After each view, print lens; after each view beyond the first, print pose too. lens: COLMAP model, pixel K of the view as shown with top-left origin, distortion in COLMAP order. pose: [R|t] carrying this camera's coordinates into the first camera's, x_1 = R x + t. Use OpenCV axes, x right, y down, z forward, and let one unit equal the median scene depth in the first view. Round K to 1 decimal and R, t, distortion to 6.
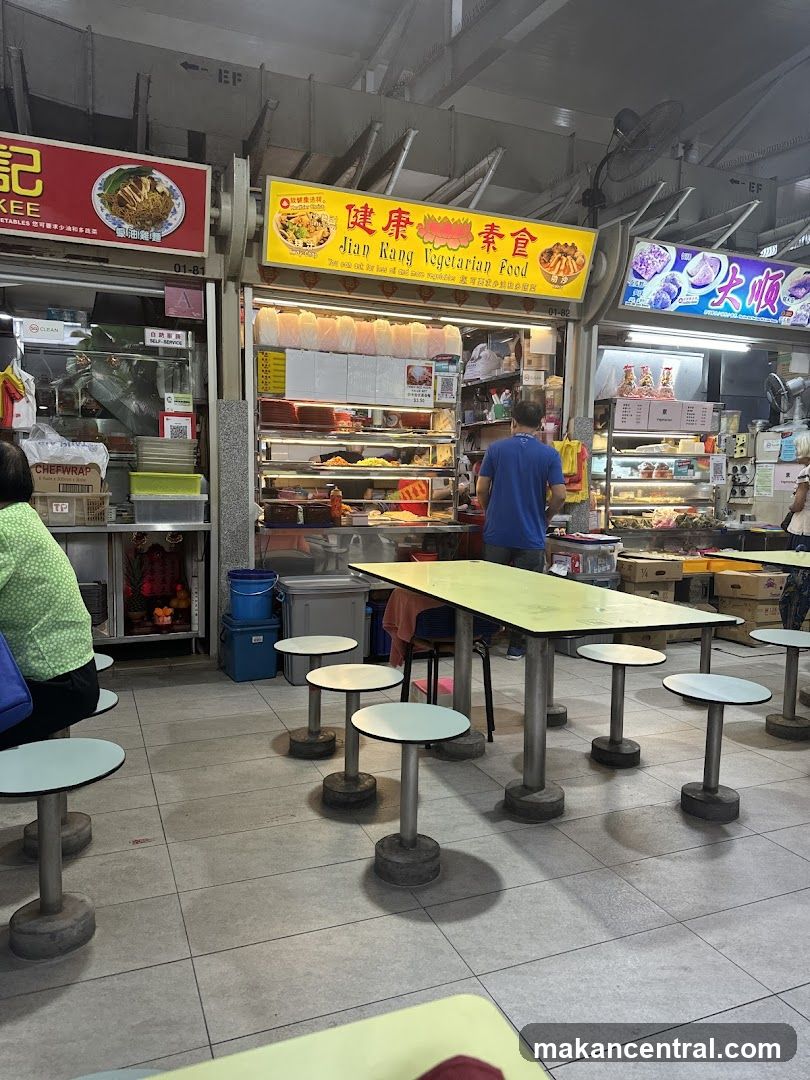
lens RADIAL K [[753.6, 0, 401.9], [0, 753.6, 569.6], [0, 0, 1]] dist [-0.007520, -0.021066]
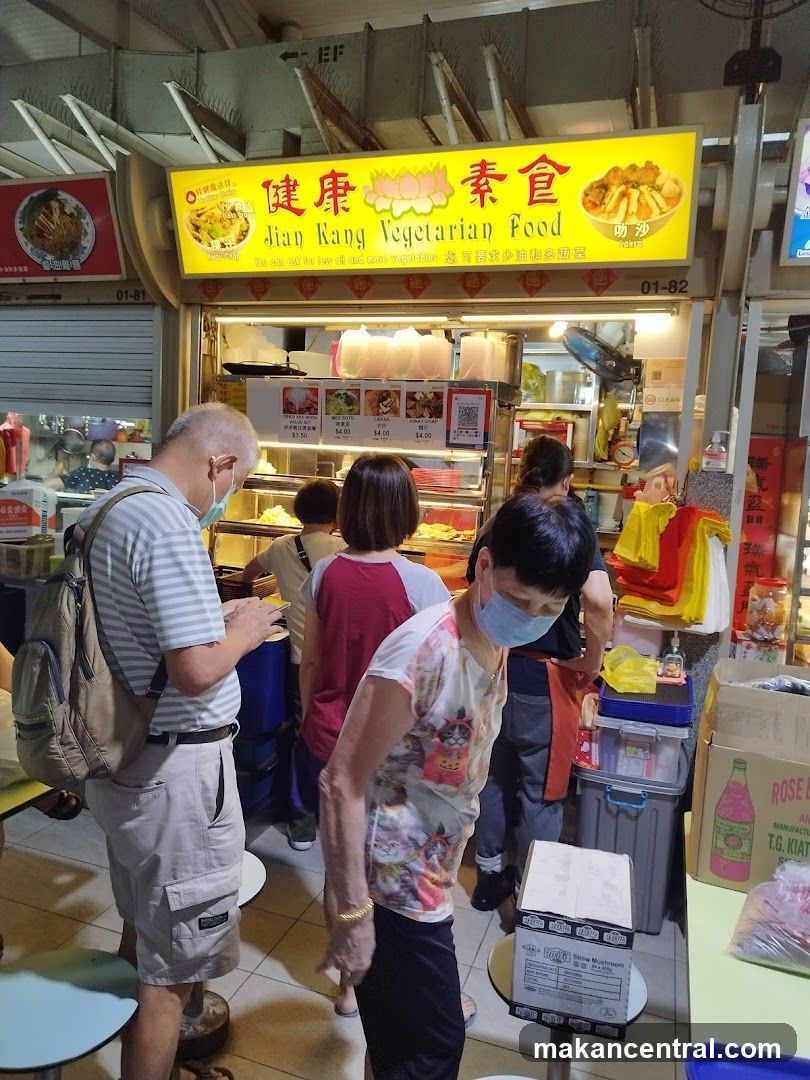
lens RADIAL K [[796.6, 0, 409.0], [0, 796.6, 532.7], [0, 0, 1]] dist [-0.004758, -0.027540]
pose [[0.754559, 0.084882, -0.650719, 0.524816], [-0.121279, 0.992556, -0.011160, -0.149076], [0.644928, 0.087340, 0.759236, 0.505932]]
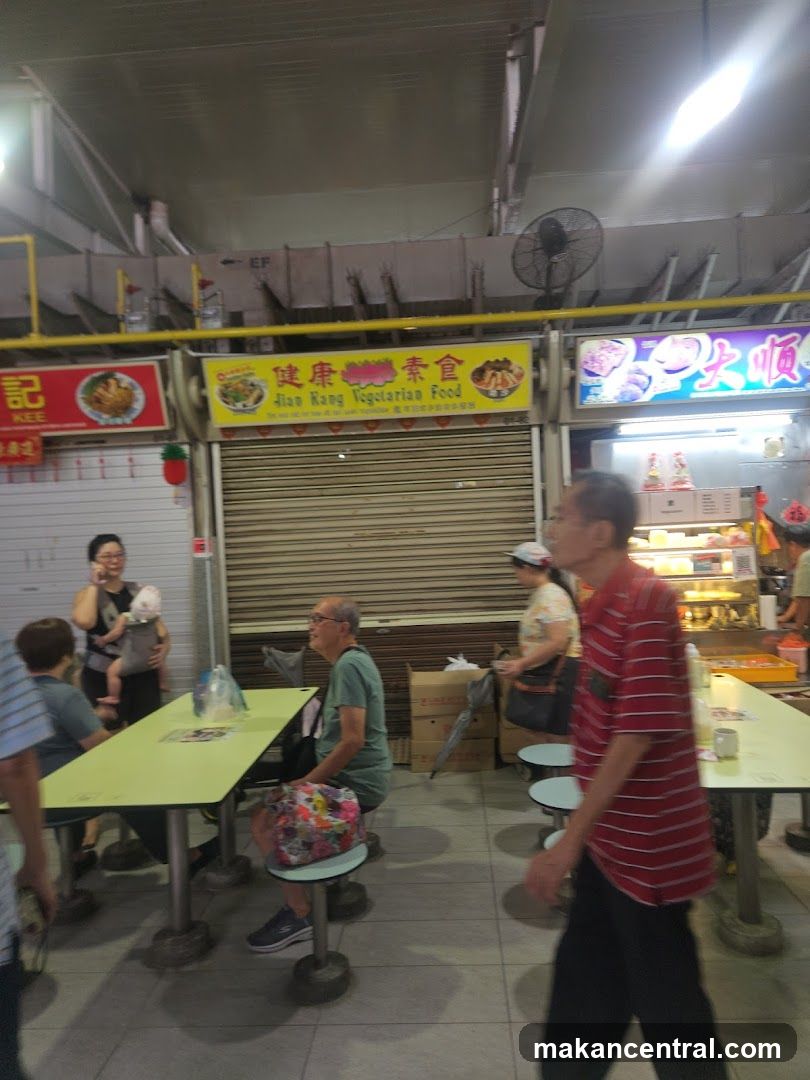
lens RADIAL K [[753.6, 0, 445.1], [0, 753.6, 531.3], [0, 0, 1]] dist [-0.007520, -0.021066]
pose [[0.916358, -0.062737, -0.395414, 0.575816], [0.015136, 0.992369, -0.122373, -0.083286], [0.400074, 0.106153, 0.910315, 0.069720]]
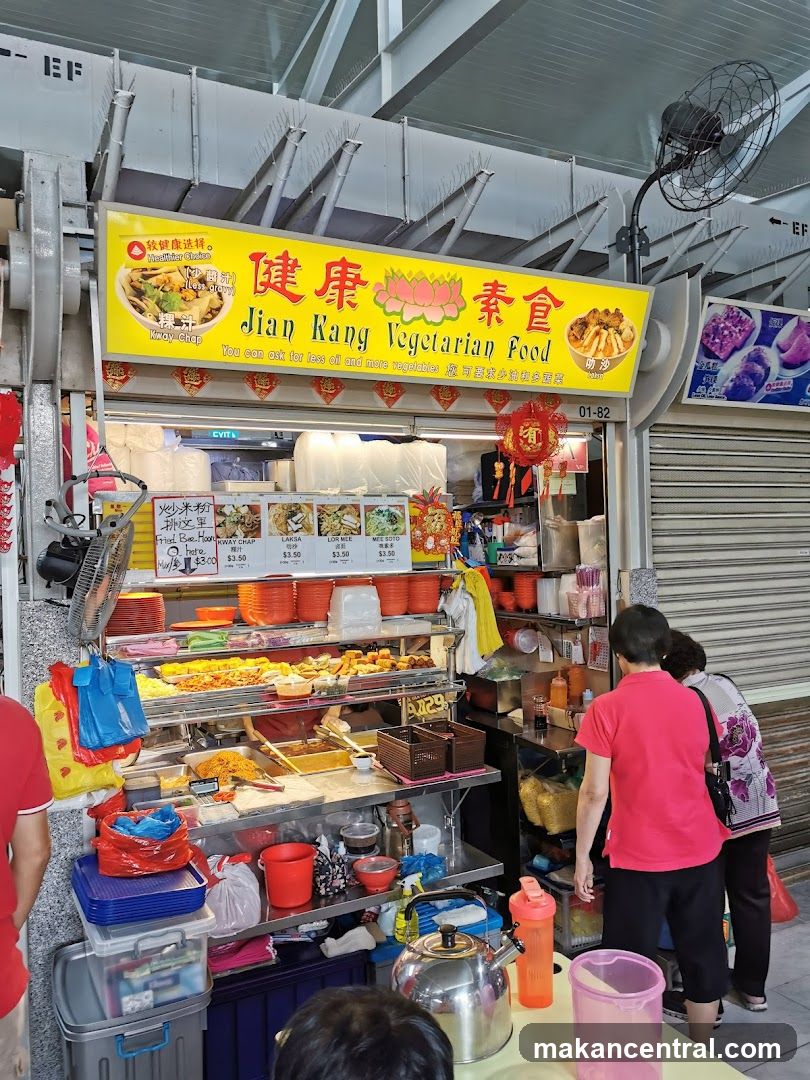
lens RADIAL K [[796.6, 0, 403.2], [0, 796.6, 545.8], [0, 0, 1]] dist [-0.004758, -0.027540]
pose [[0.996151, -0.043821, 0.075918, -0.012818], [0.052807, 0.991281, -0.120717, -0.174168], [-0.069966, 0.124261, 0.989780, 0.394536]]
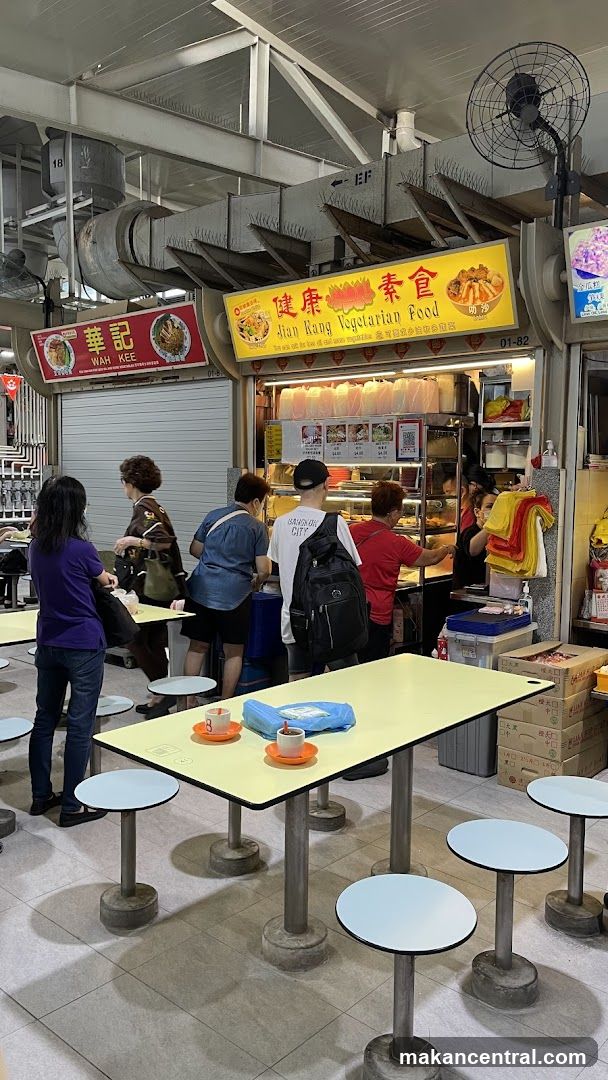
lens RADIAL K [[834.6, 0, 289.2], [0, 834.6, 577.2], [0, 0, 1]] dist [-0.061680, -0.000859]
pose [[0.423495, 0.098366, -0.900542, 1.044866], [-0.117896, 0.991617, 0.052872, -0.126539], [0.898194, 0.083779, 0.431542, 0.481609]]
